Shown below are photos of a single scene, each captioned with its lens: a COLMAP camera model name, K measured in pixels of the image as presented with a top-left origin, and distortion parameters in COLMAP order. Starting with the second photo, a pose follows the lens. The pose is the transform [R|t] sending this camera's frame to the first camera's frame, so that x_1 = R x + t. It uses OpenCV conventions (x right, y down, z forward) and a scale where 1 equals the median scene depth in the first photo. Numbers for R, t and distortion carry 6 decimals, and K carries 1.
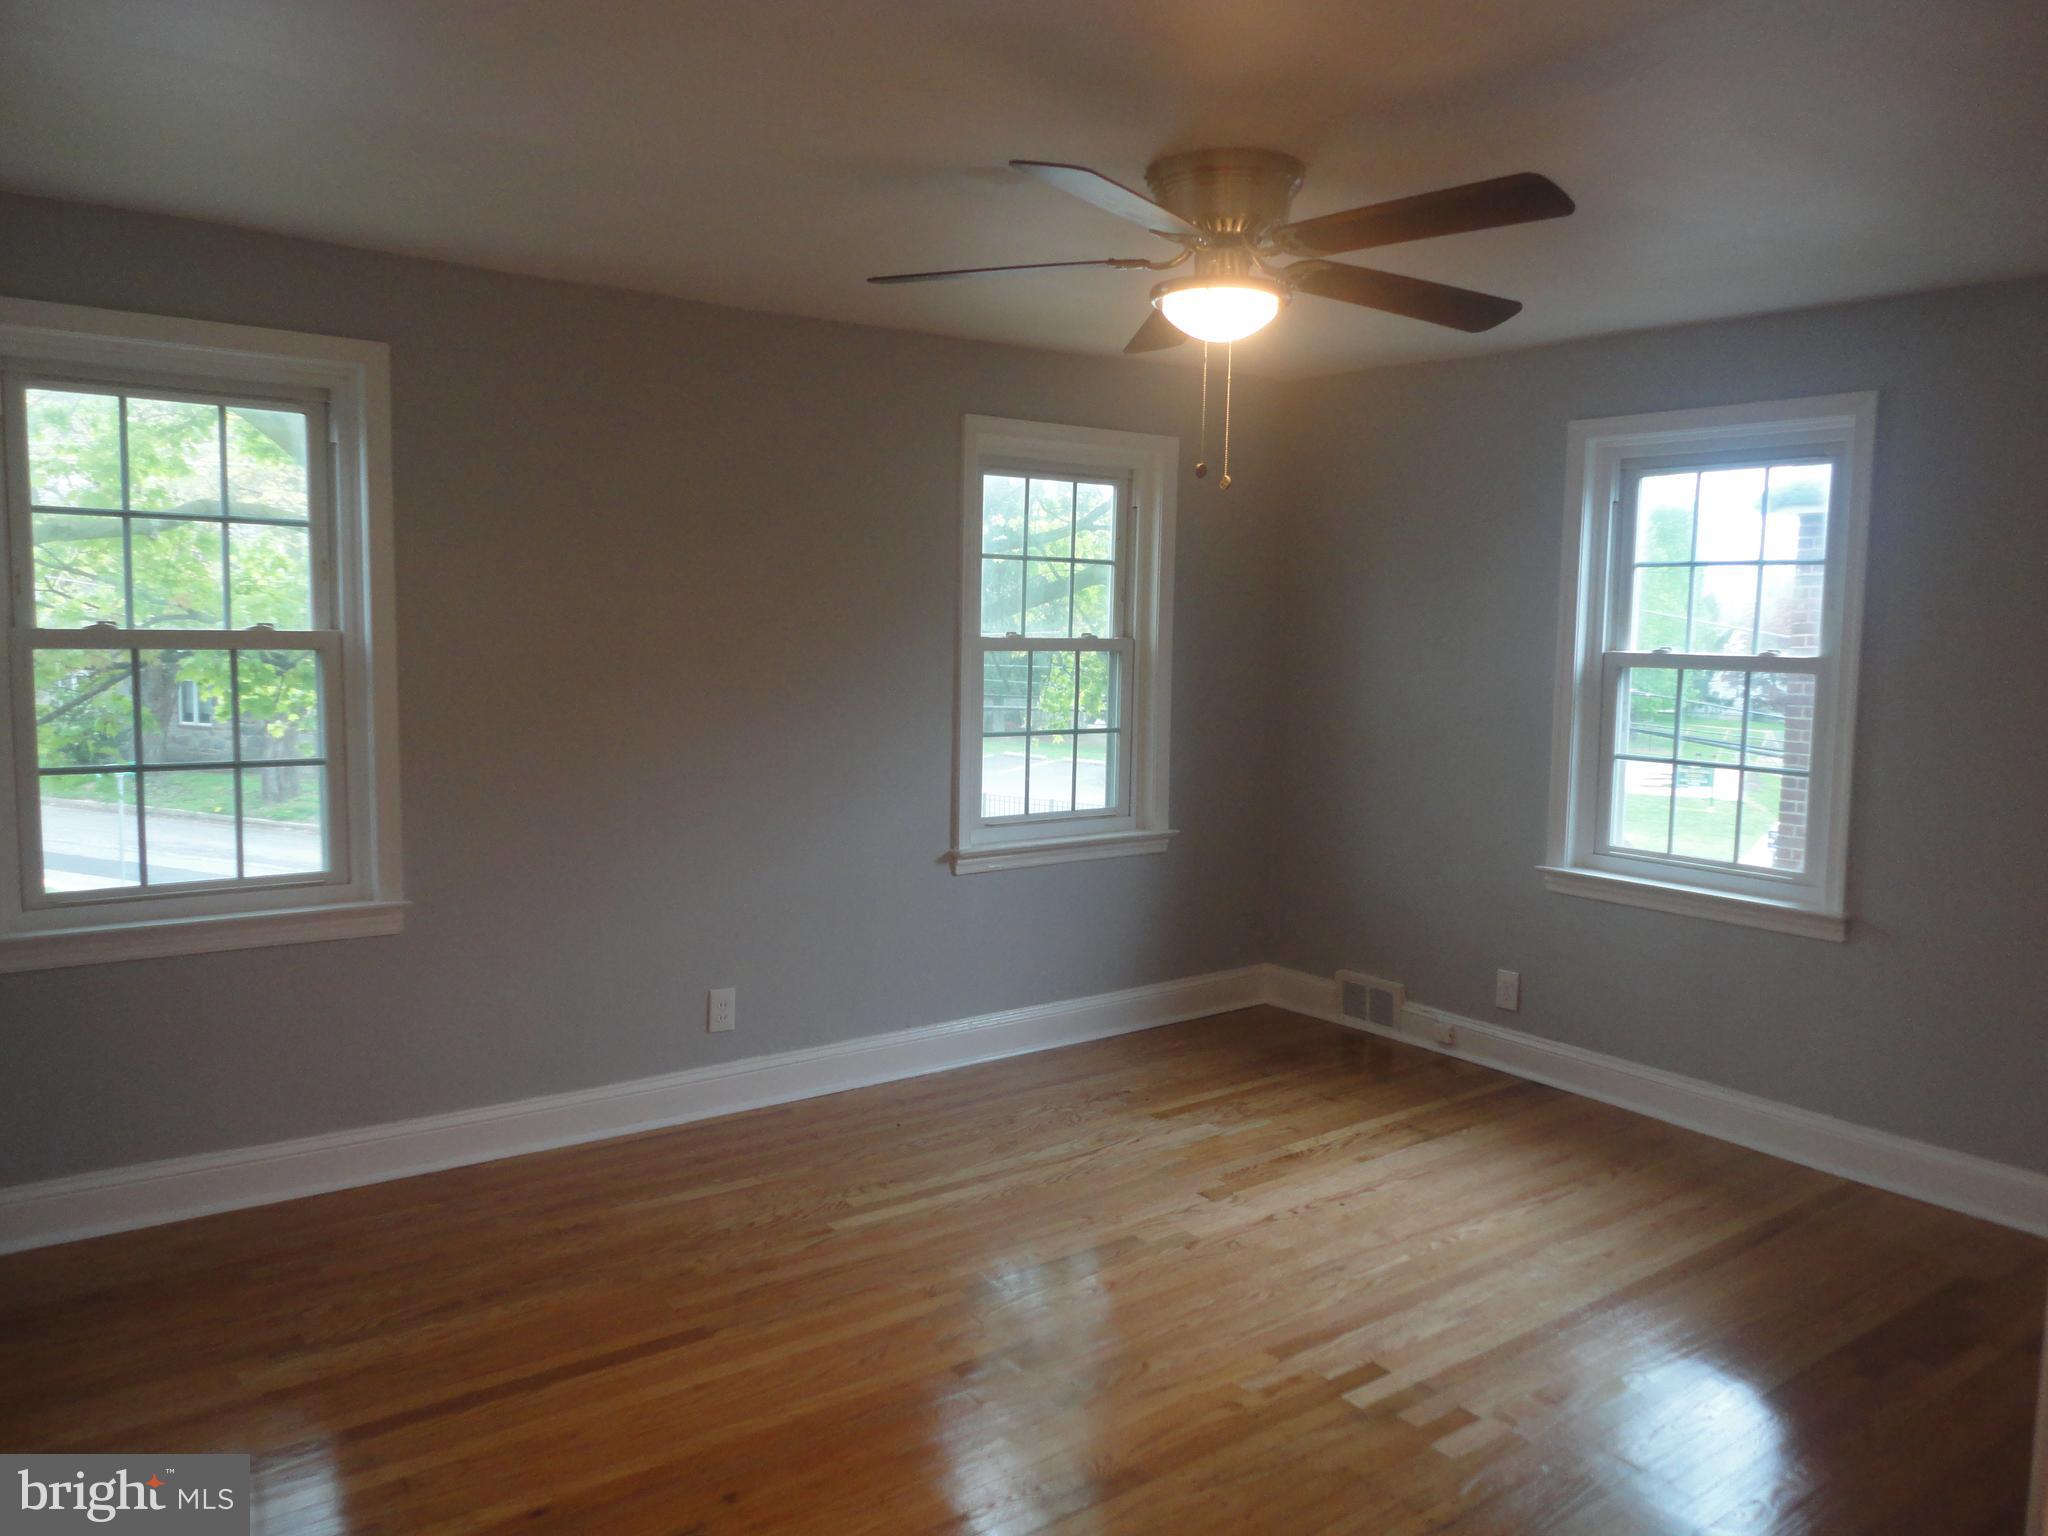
lens RADIAL K [[1489.1, 0, 1024.4], [0, 1489.1, 761.8], [0, 0, 1]] dist [0.001992, -0.000455]
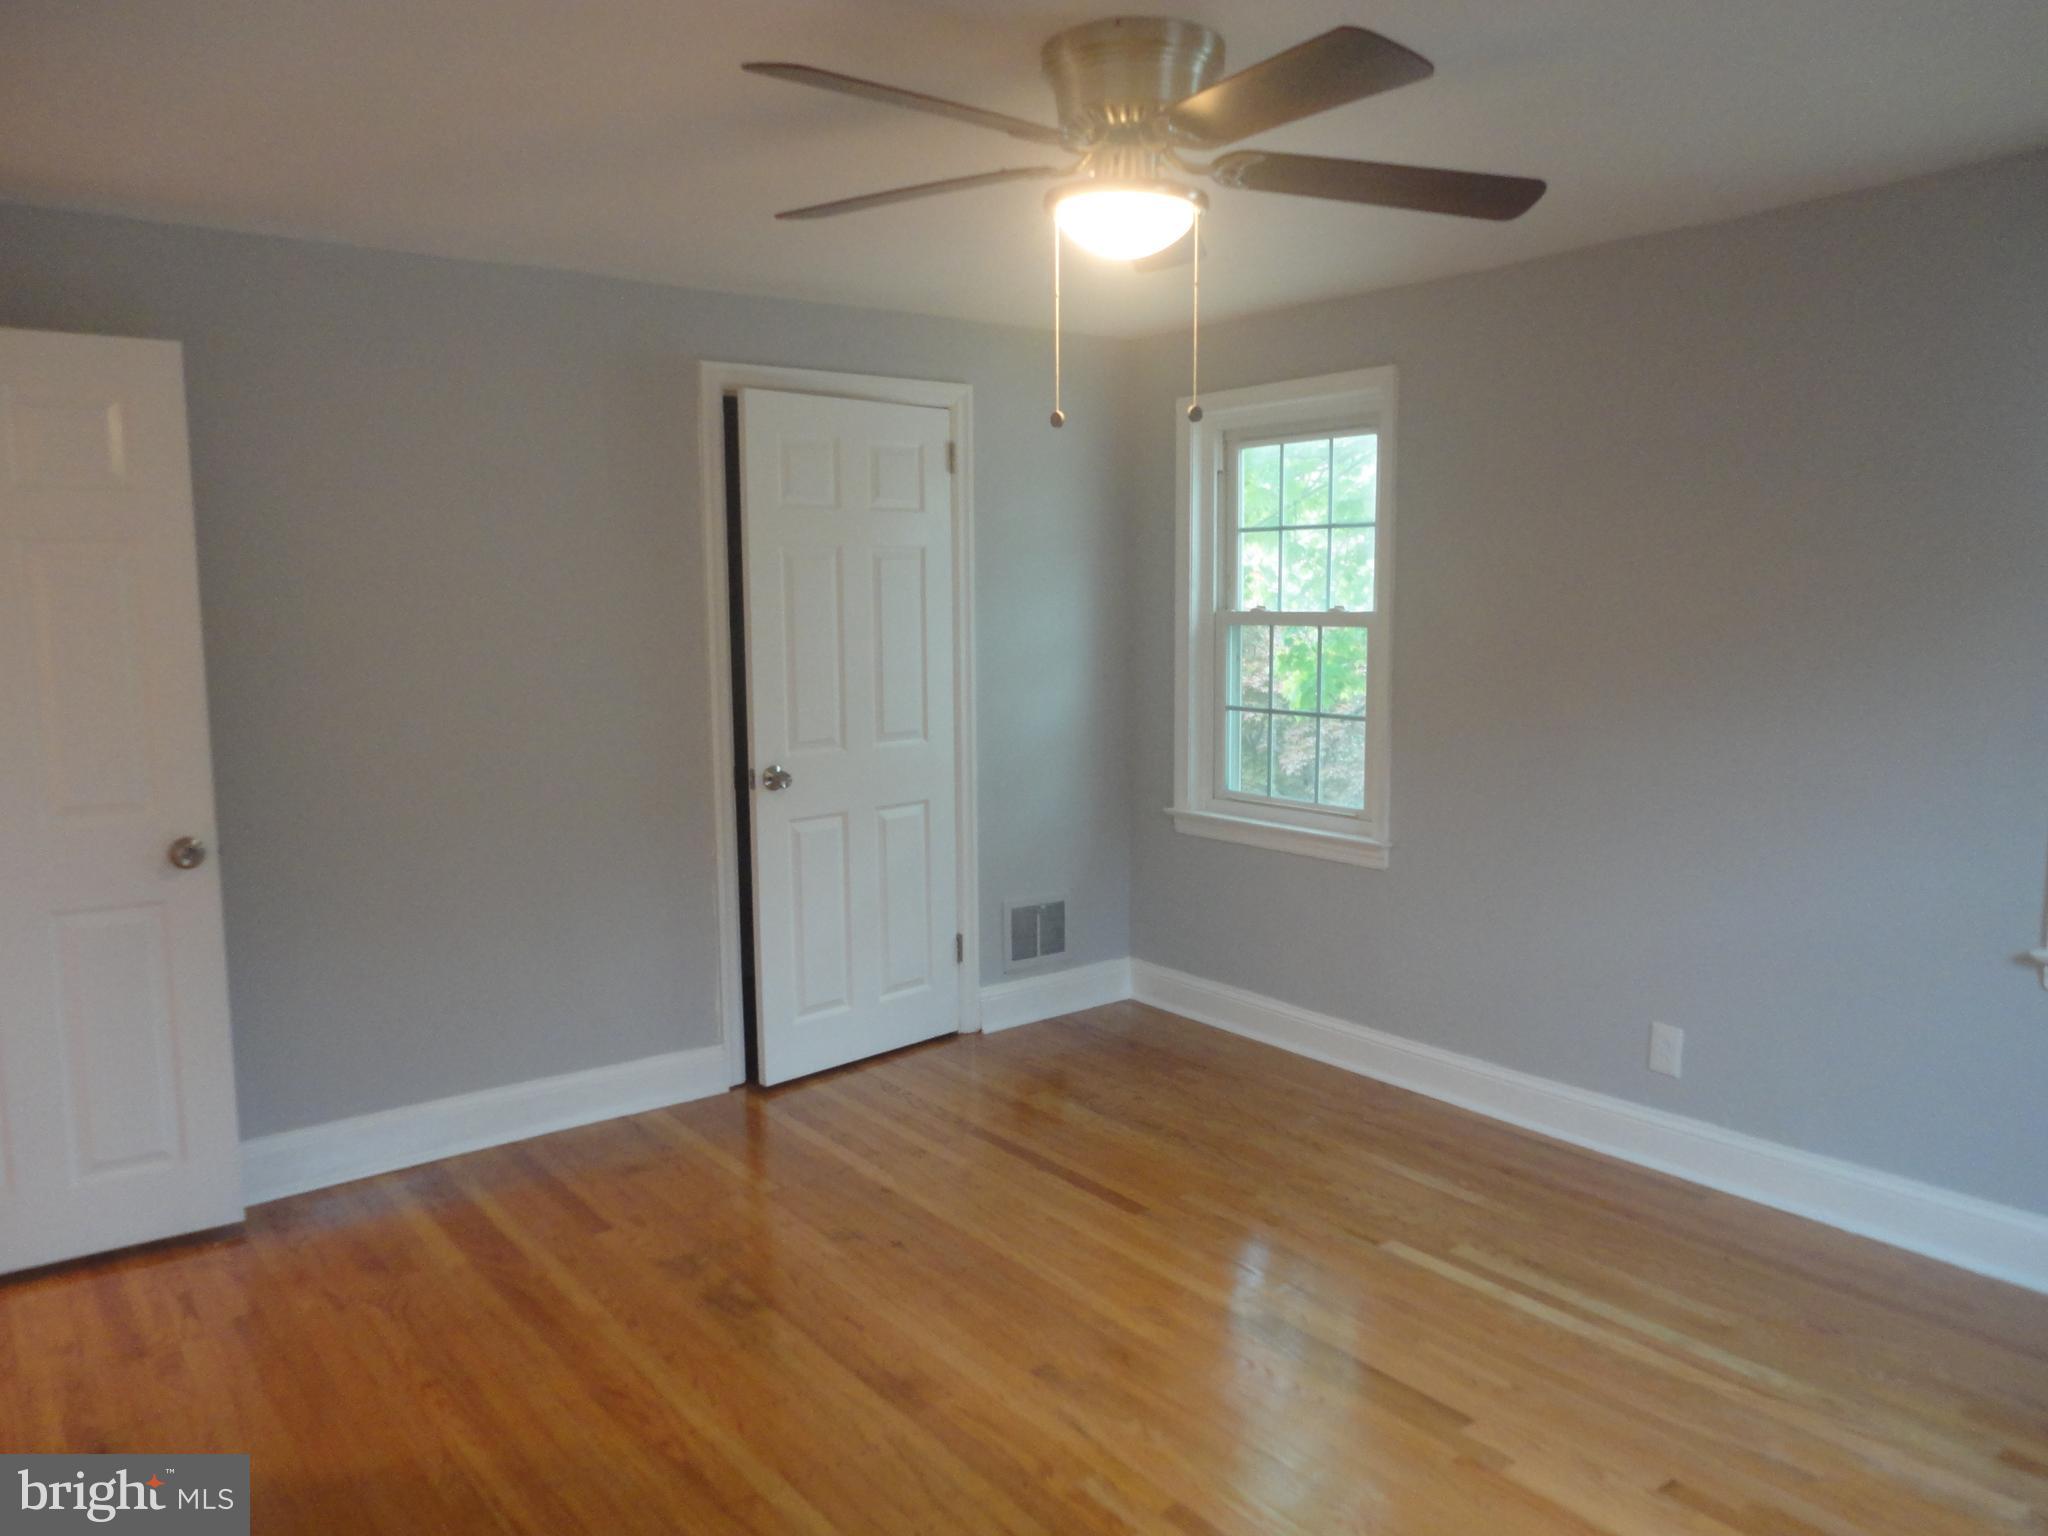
lens RADIAL K [[1481.0, 0, 1022.6], [0, 1481.0, 773.2], [0, 0, 1]] dist [0.000354, 0.006678]
pose [[0.003746, 0.095608, -0.995412, 0.809930], [-0.089969, 0.991414, 0.094886, -0.050257], [0.995938, 0.089201, 0.012316, 0.778044]]
